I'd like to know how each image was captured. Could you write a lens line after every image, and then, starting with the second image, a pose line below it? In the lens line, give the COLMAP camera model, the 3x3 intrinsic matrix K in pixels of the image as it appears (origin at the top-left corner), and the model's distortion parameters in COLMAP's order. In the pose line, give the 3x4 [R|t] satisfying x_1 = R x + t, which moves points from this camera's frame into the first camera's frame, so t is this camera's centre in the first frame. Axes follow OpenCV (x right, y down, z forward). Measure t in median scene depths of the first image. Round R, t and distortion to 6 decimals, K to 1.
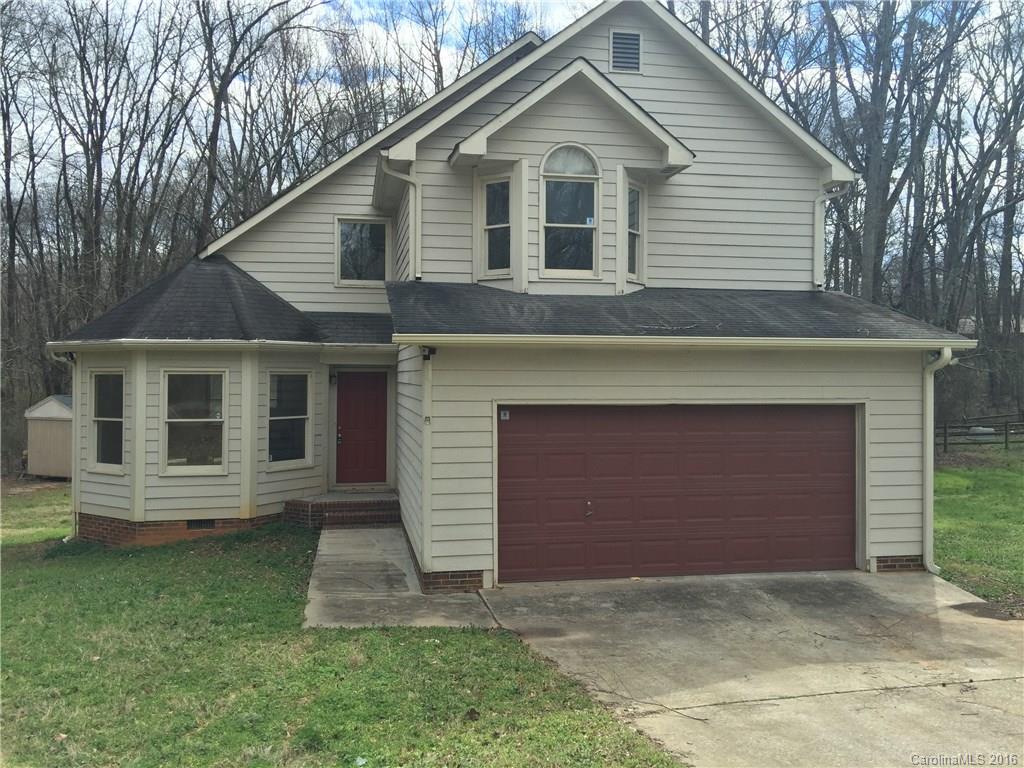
lens RADIAL K [[864.9, 0, 510.0], [0, 864.9, 381.3], [0, 0, 1]] dist [0.090943, -0.147289]
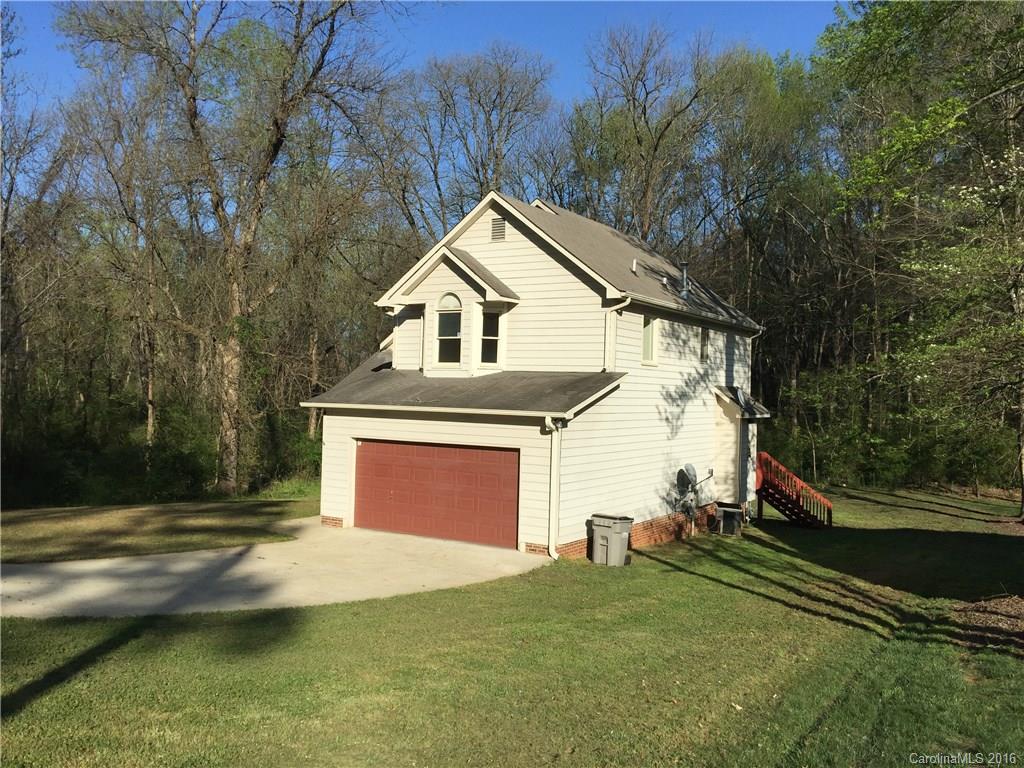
lens RADIAL K [[864.9, 0, 510.0], [0, 864.9, 381.3], [0, 0, 1]] dist [0.090943, -0.147289]
pose [[0.740446, 0.009705, -0.672046, 1.326741], [-0.027961, 0.999475, -0.016372, -0.065789], [0.671534, 0.030914, 0.740328, -0.204027]]
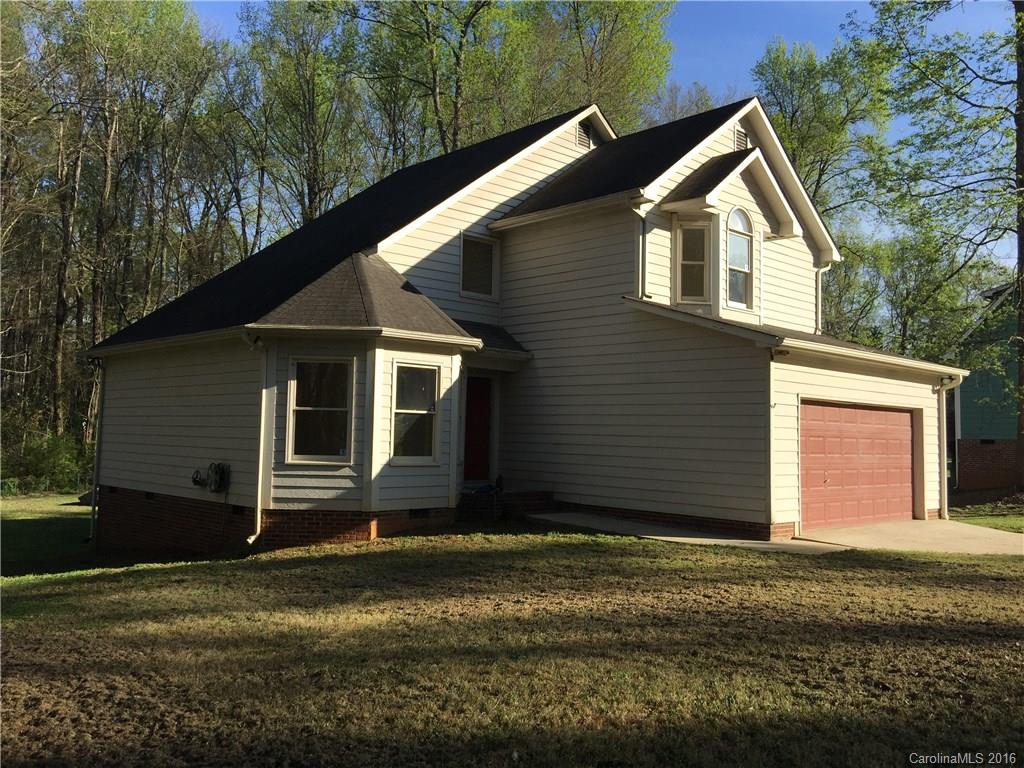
lens RADIAL K [[864.9, 0, 510.0], [0, 864.9, 381.3], [0, 0, 1]] dist [0.090943, -0.147289]
pose [[0.838492, 0.051548, 0.542470, -0.927249], [-0.017947, 0.997588, -0.067055, 0.084385], [-0.544618, 0.046489, 0.837395, 0.095497]]
